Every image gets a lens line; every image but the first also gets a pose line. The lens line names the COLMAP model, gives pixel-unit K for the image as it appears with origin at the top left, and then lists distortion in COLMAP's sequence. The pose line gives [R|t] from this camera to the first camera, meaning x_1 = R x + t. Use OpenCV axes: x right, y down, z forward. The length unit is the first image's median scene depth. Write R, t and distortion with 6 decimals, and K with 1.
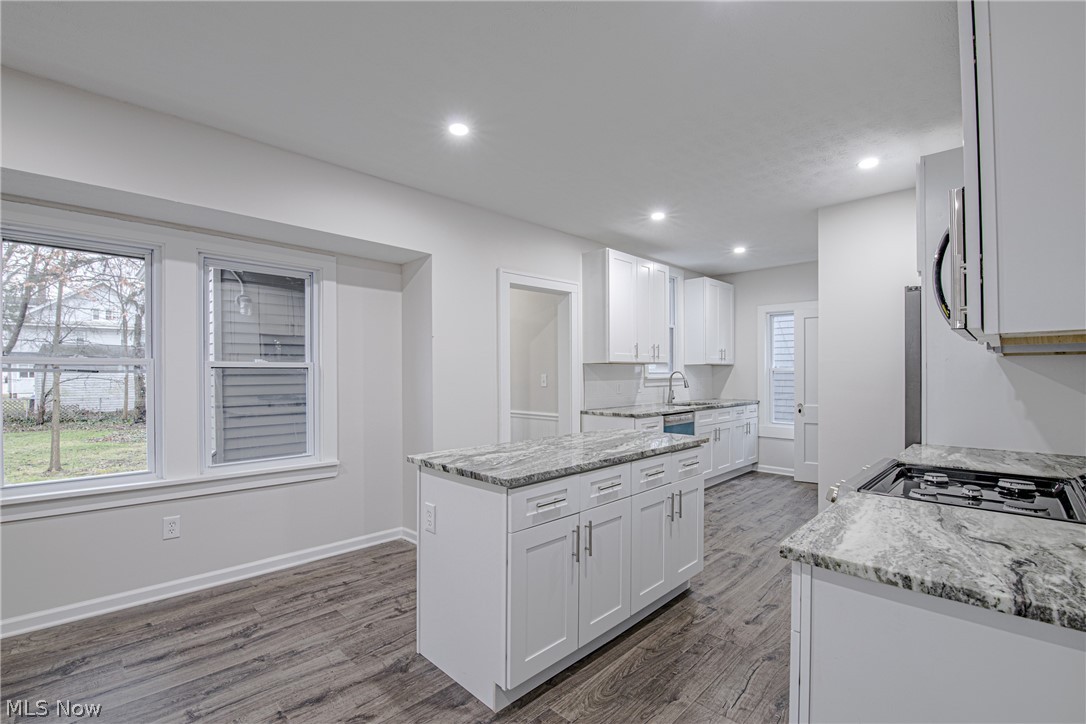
lens RADIAL K [[477.1, 0, 538.6], [0, 477.1, 373.4], [0, 0, 1]] dist [-0.001046, -0.008823]
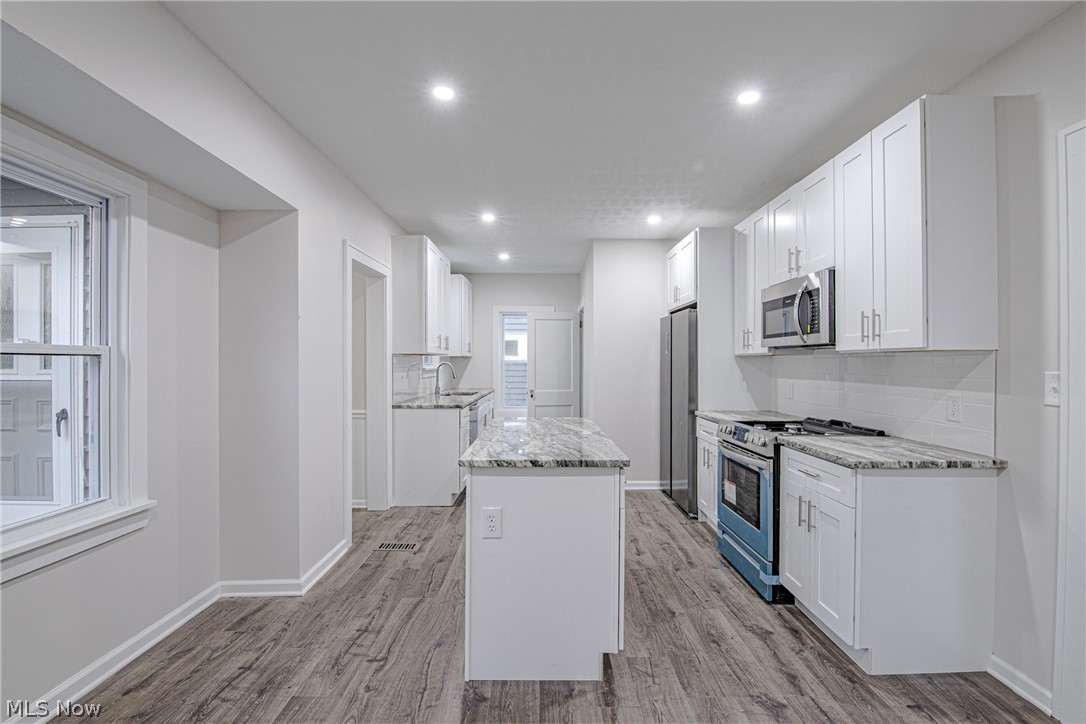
lens RADIAL K [[491.6, 0, 543.0], [0, 491.6, 362.0], [0, 0, 1]] dist [-0.000980, -0.009463]
pose [[0.705811, 0.005731, 0.708377, -0.516217], [-0.002839, 0.999982, -0.005262, -0.001367], [-0.708394, 0.001703, 0.705815, 0.163551]]
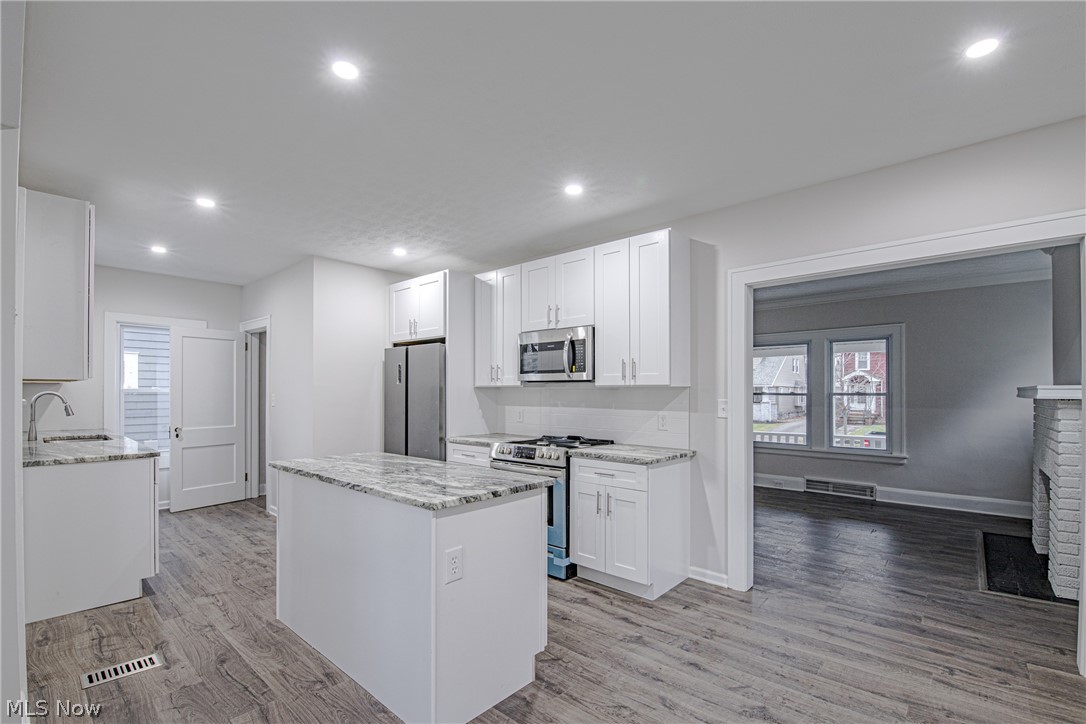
lens RADIAL K [[482.8, 0, 543.0], [0, 482.8, 388.0], [0, 0, 1]] dist [-0.000880, -0.009648]
pose [[-0.050815, 0.012217, 0.998633, -0.695476], [-0.000956, 0.999924, -0.012281, -0.005348], [-0.998708, -0.001579, -0.050799, 0.549803]]
